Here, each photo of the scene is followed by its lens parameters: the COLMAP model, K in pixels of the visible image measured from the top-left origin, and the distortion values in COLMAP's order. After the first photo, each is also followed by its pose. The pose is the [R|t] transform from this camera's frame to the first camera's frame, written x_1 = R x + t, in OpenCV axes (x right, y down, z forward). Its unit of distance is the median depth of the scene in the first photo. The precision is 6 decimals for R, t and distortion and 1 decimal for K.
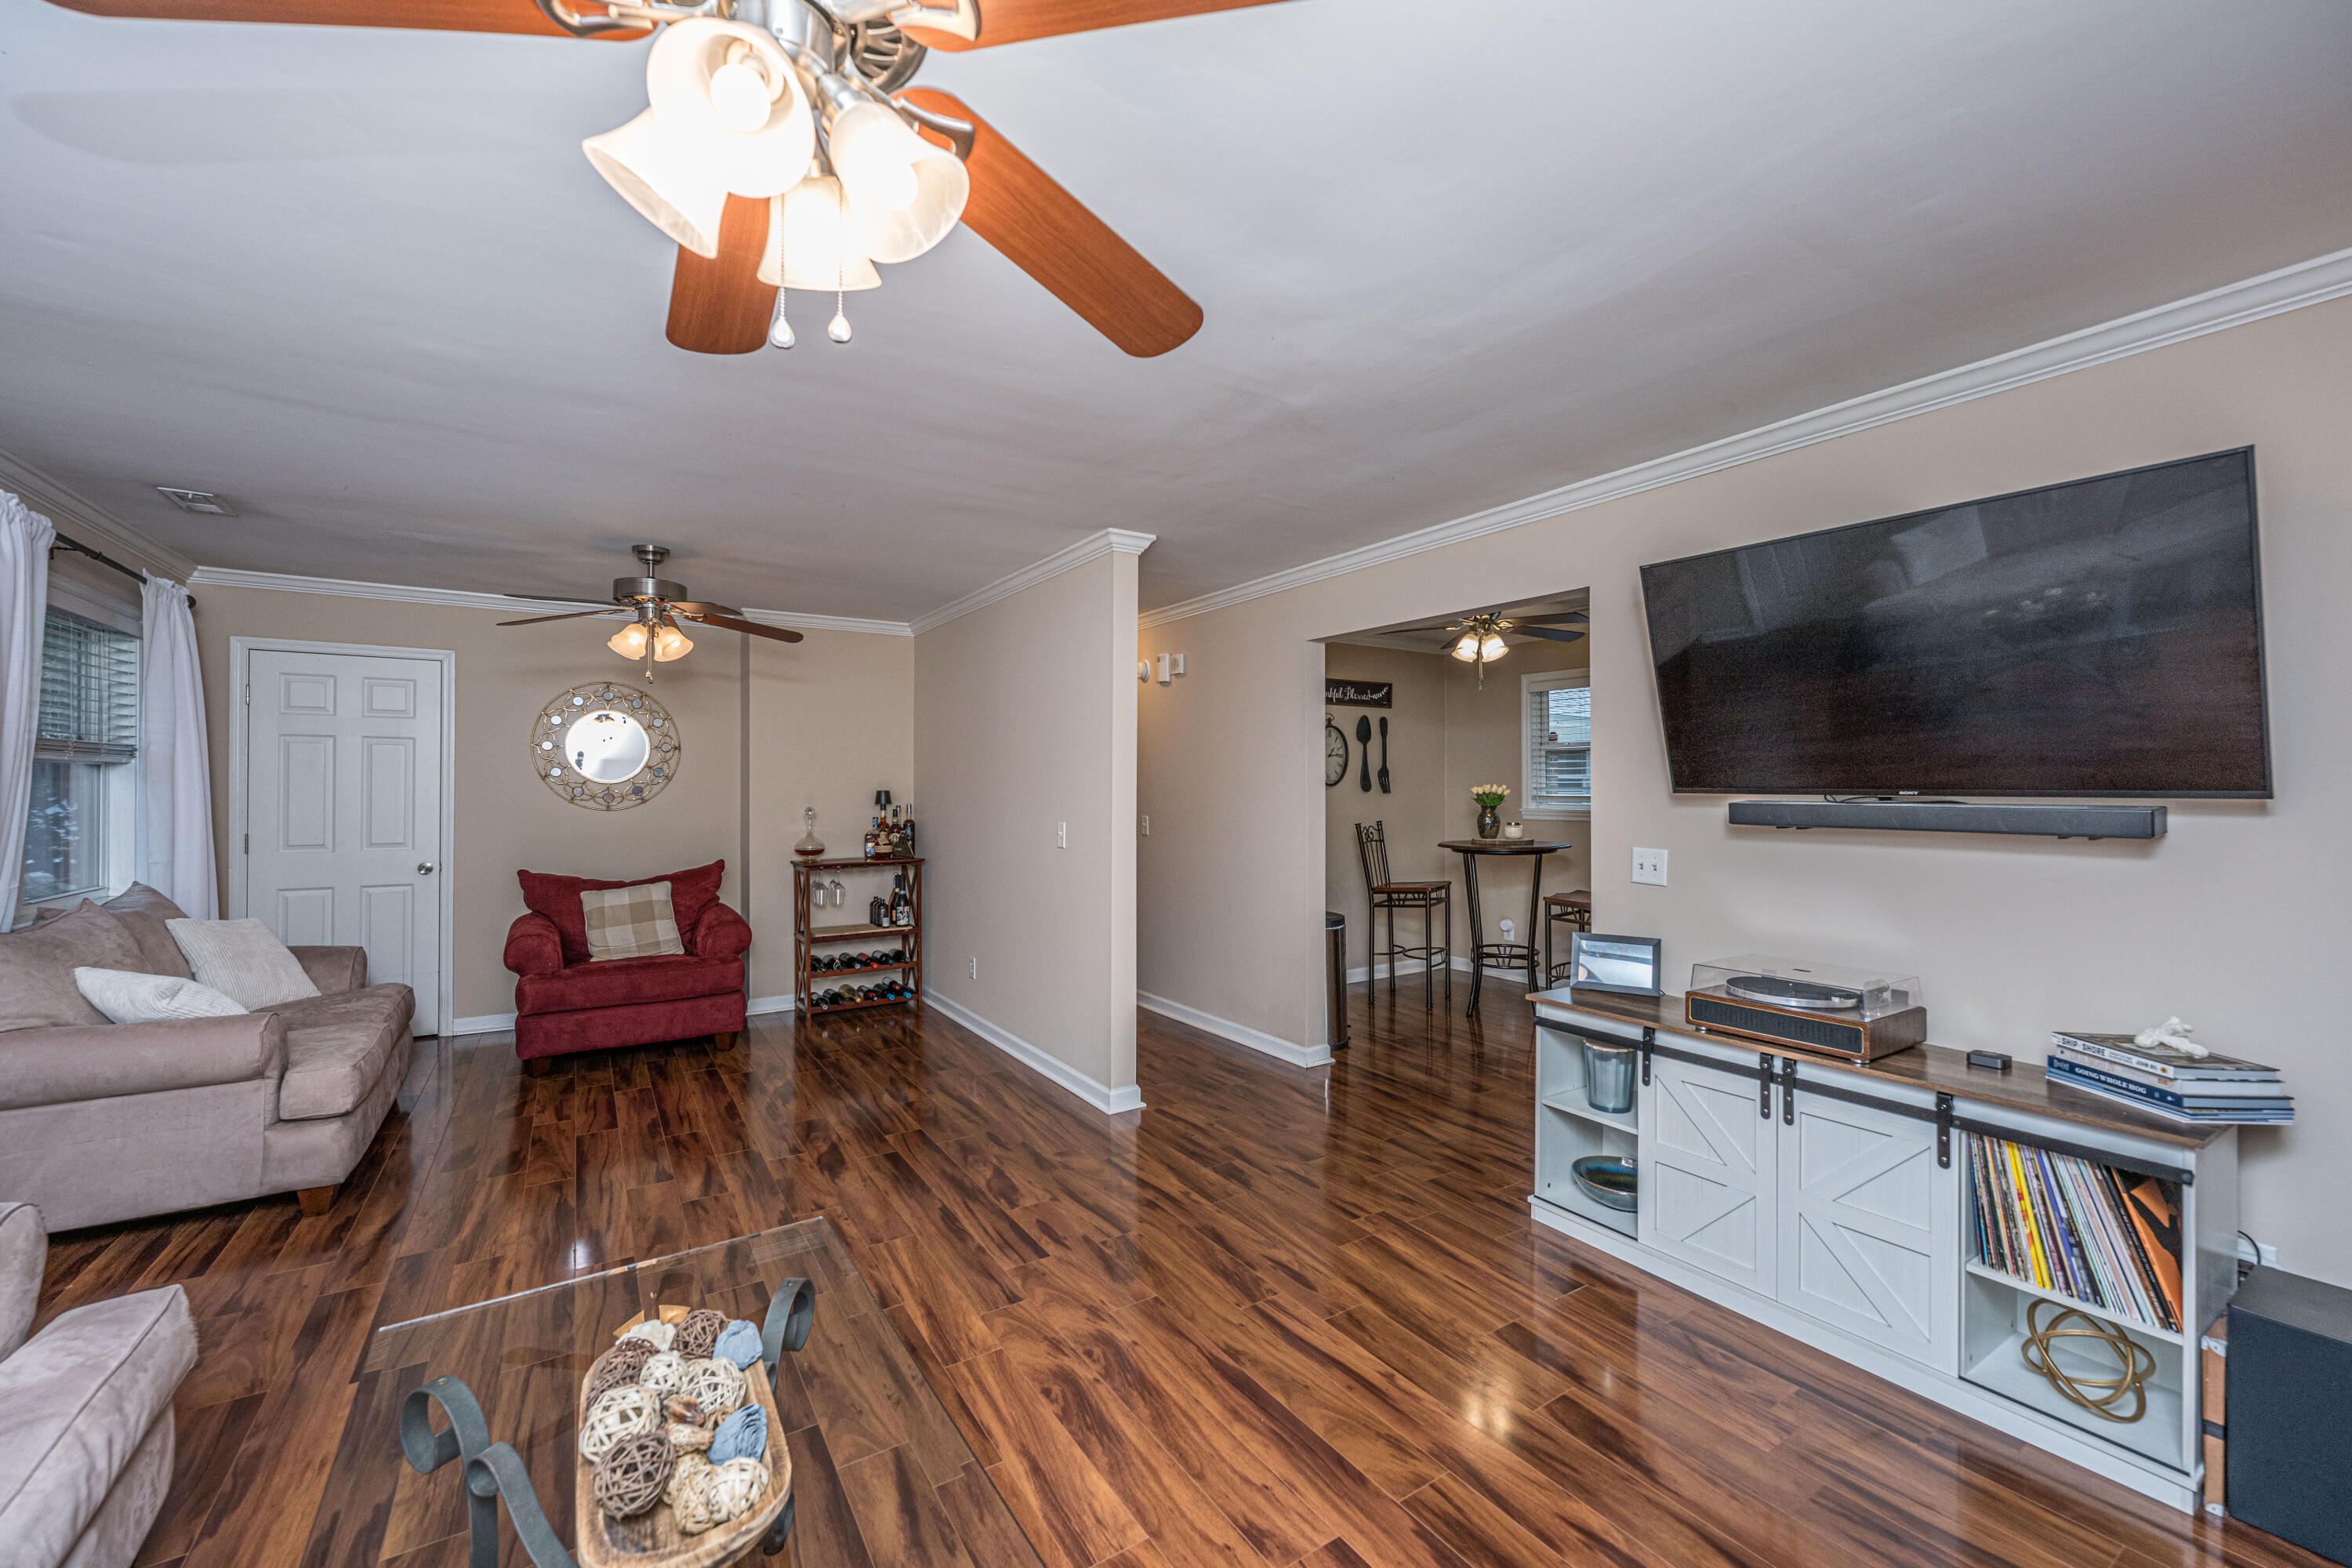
lens RADIAL K [[968.8, 0, 1221.0], [0, 968.8, 758.9], [0, 0, 1]] dist [-0.005604, 0.000144]
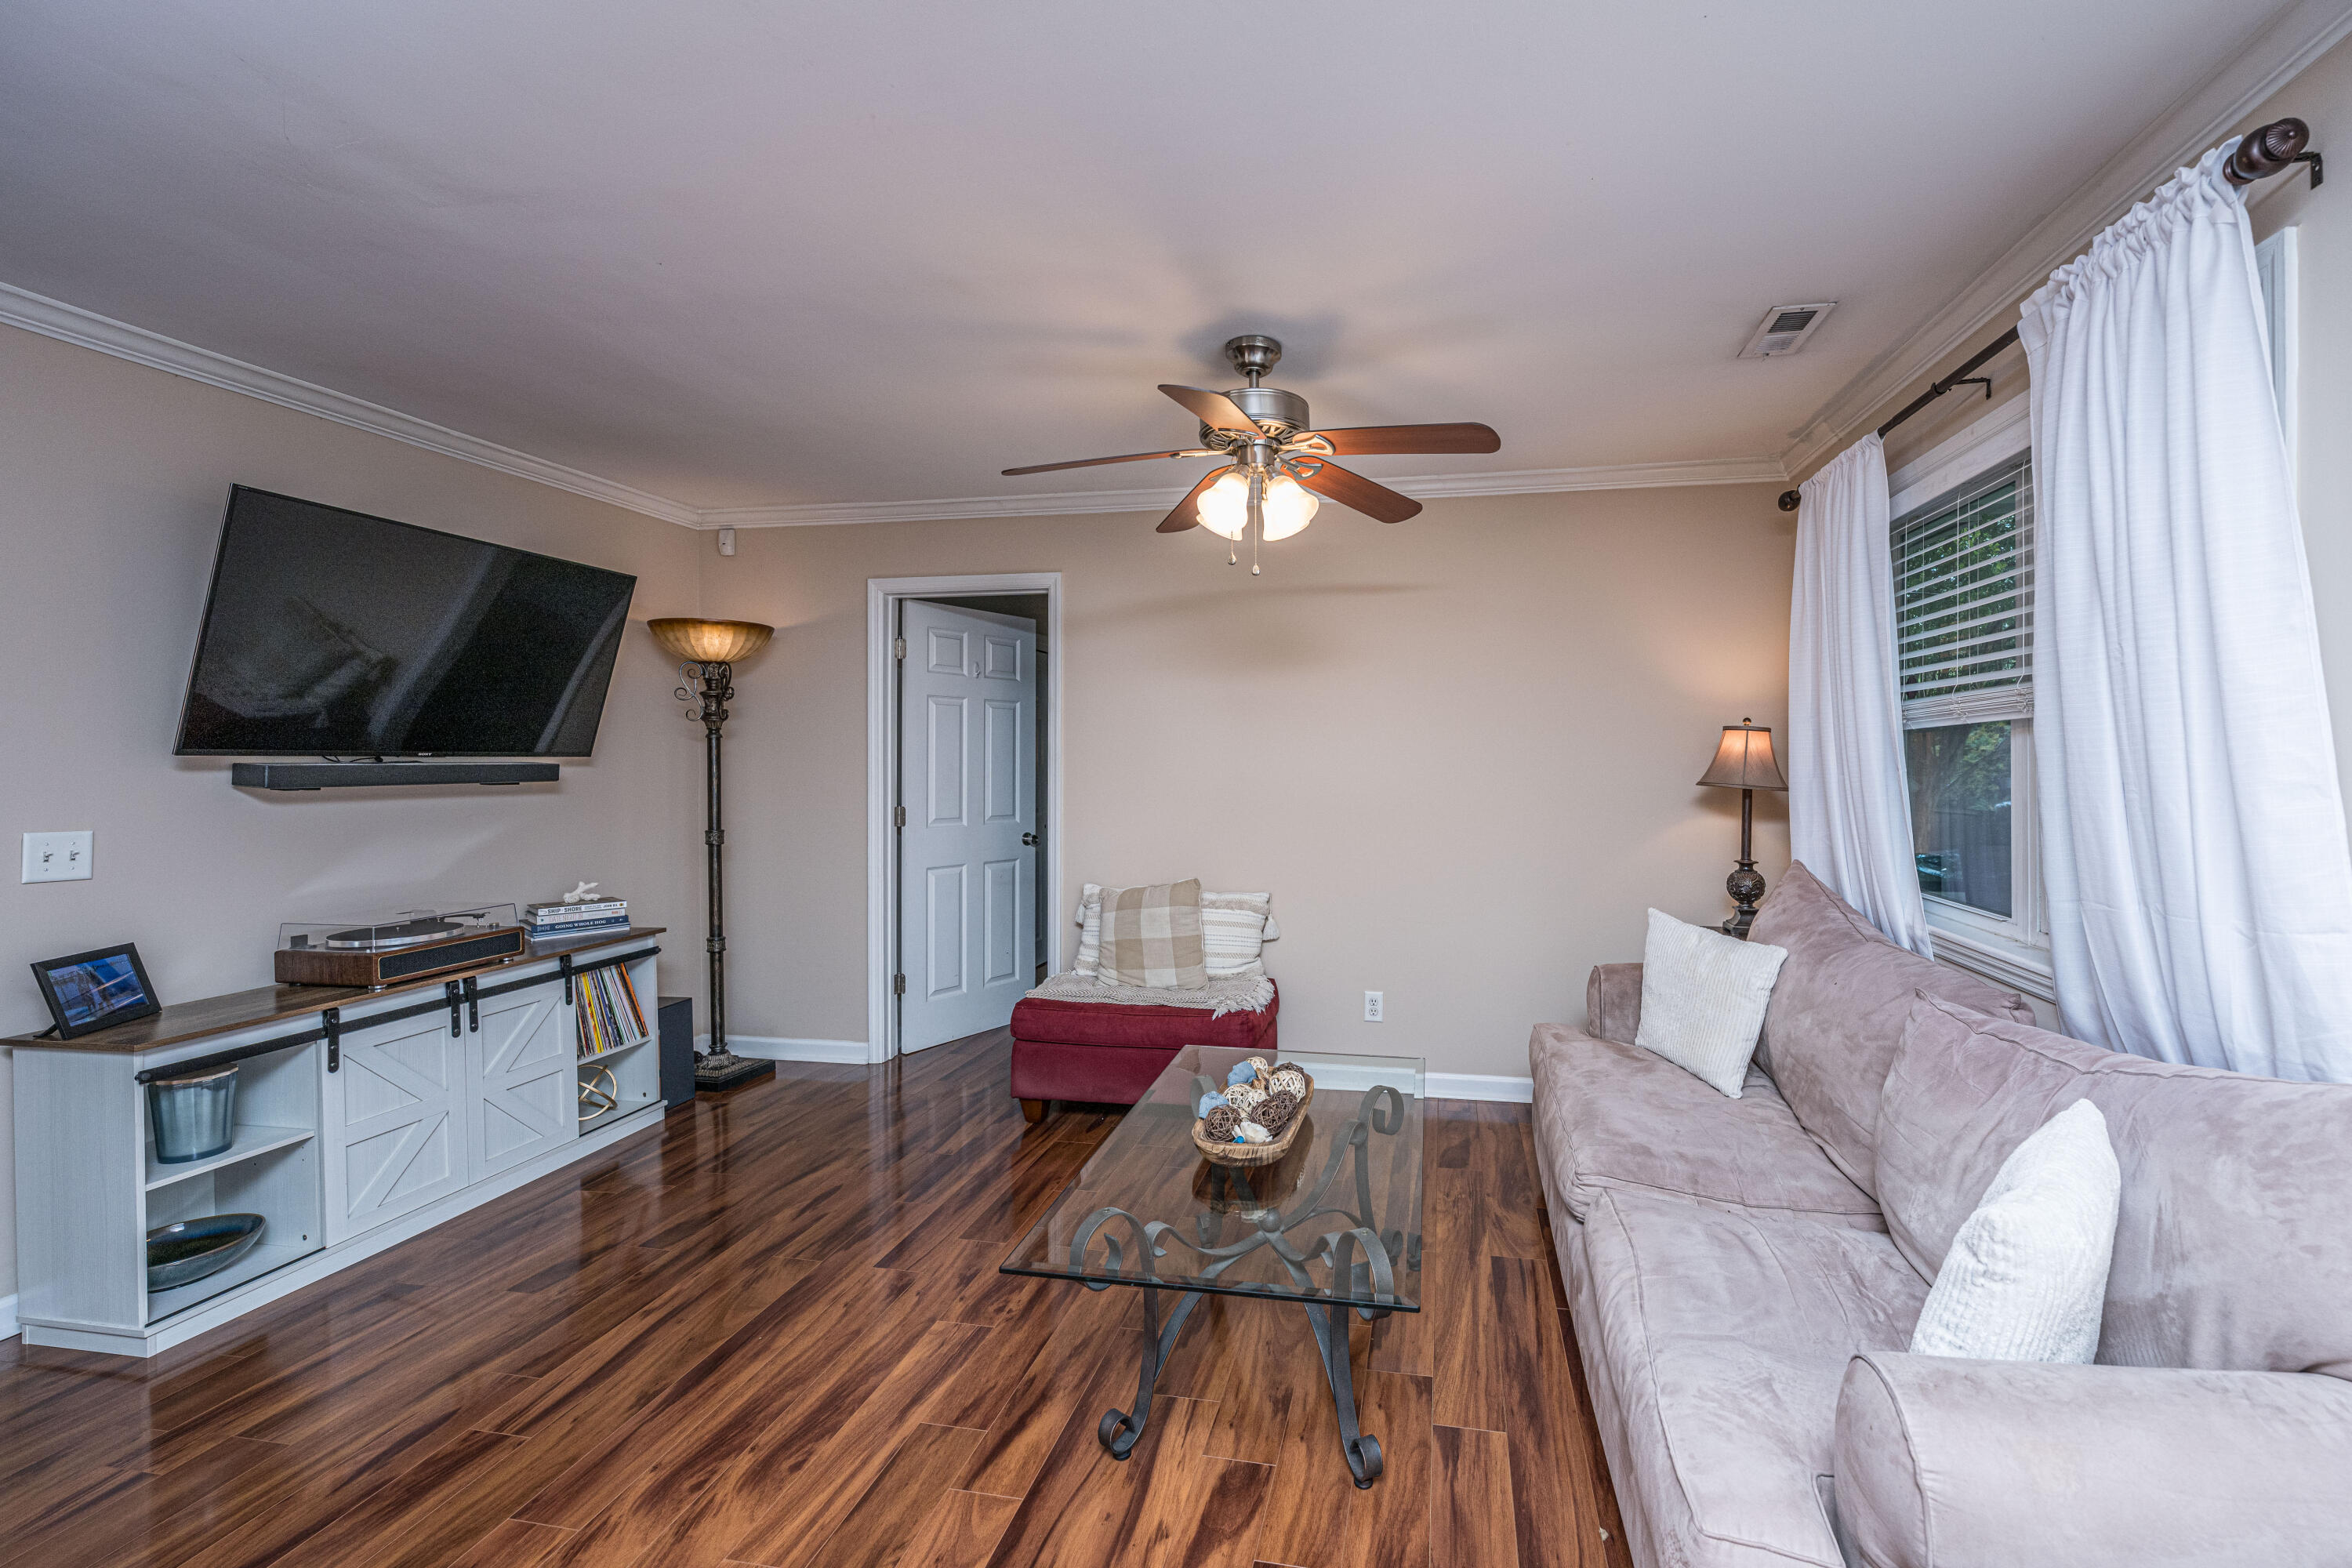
lens RADIAL K [[968.8, 0, 1285.1], [0, 968.8, 754.2], [0, 0, 1]] dist [-0.005604, 0.000144]
pose [[-0.737735, 0.007756, 0.675046, -0.770562], [-0.015698, 0.999467, -0.028639, 0.045357], [-0.674908, -0.031724, -0.737220, 0.986605]]
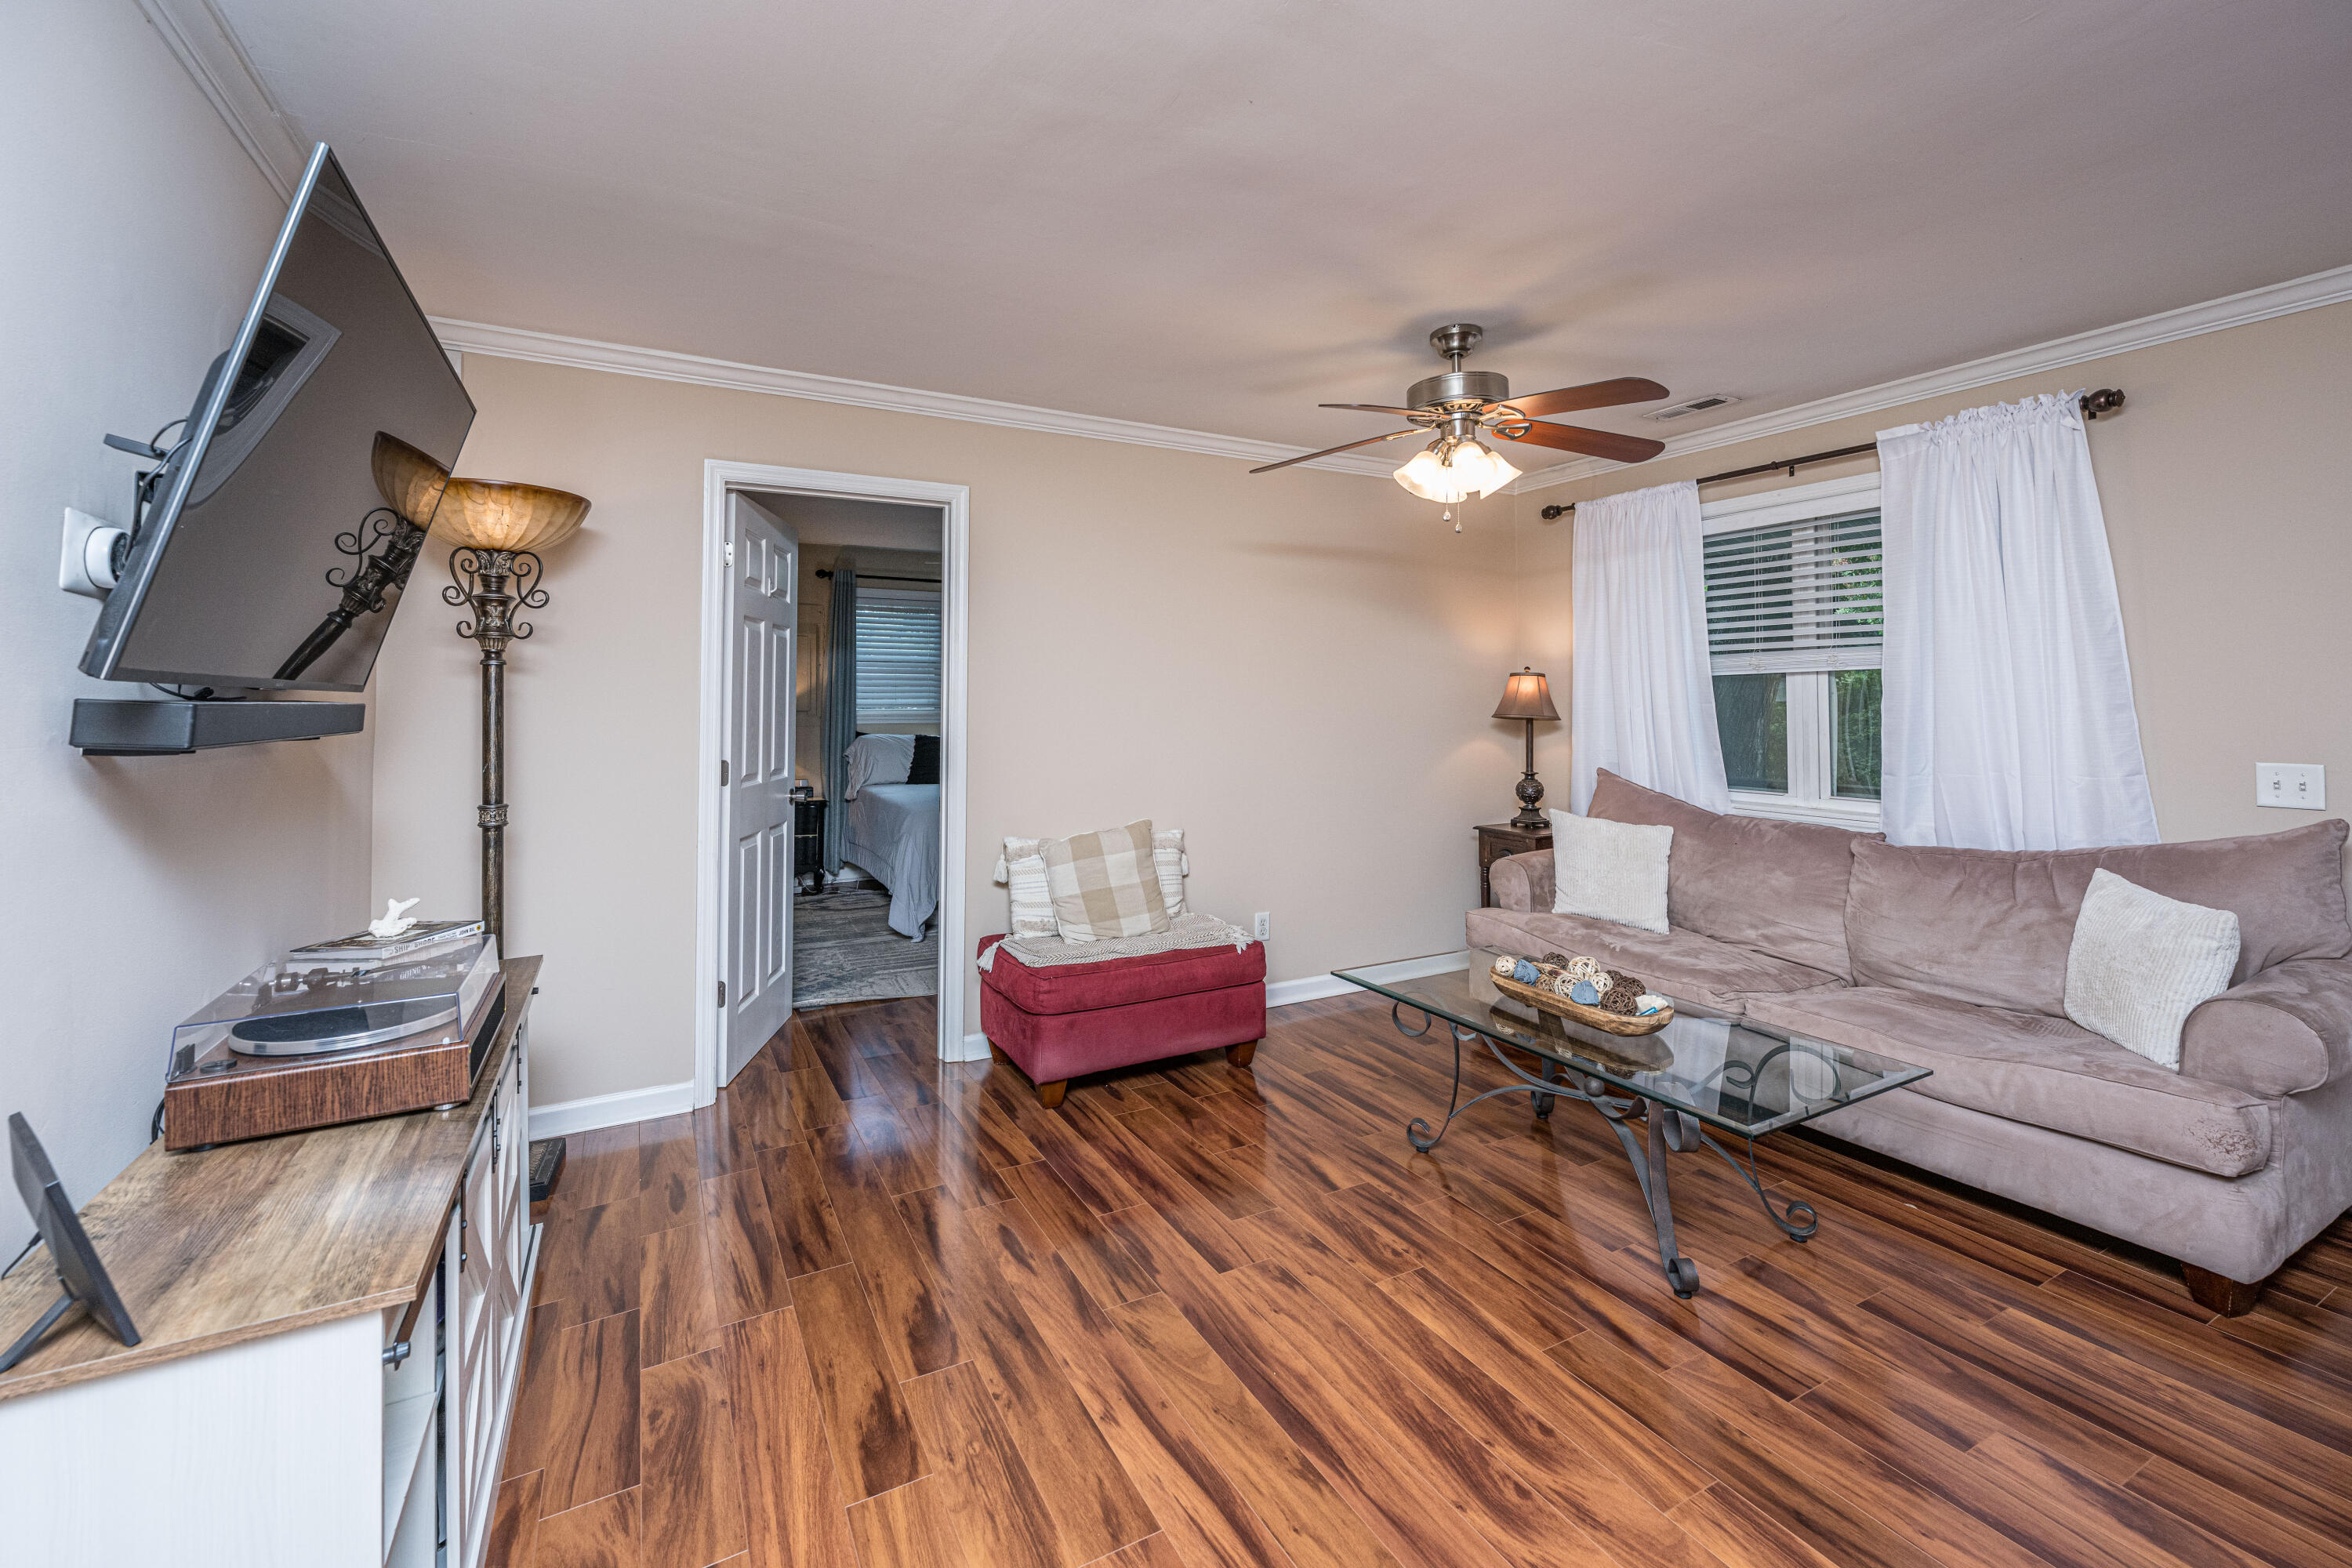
lens RADIAL K [[968.8, 0, 1189.3], [0, 968.8, 685.1], [0, 0, 1]] dist [-0.005604, 0.000144]
pose [[-0.996139, 0.005659, 0.087602, 0.027818], [0.002004, 0.999126, -0.041760, 0.056502], [-0.087762, -0.041423, -0.995280, 1.348723]]
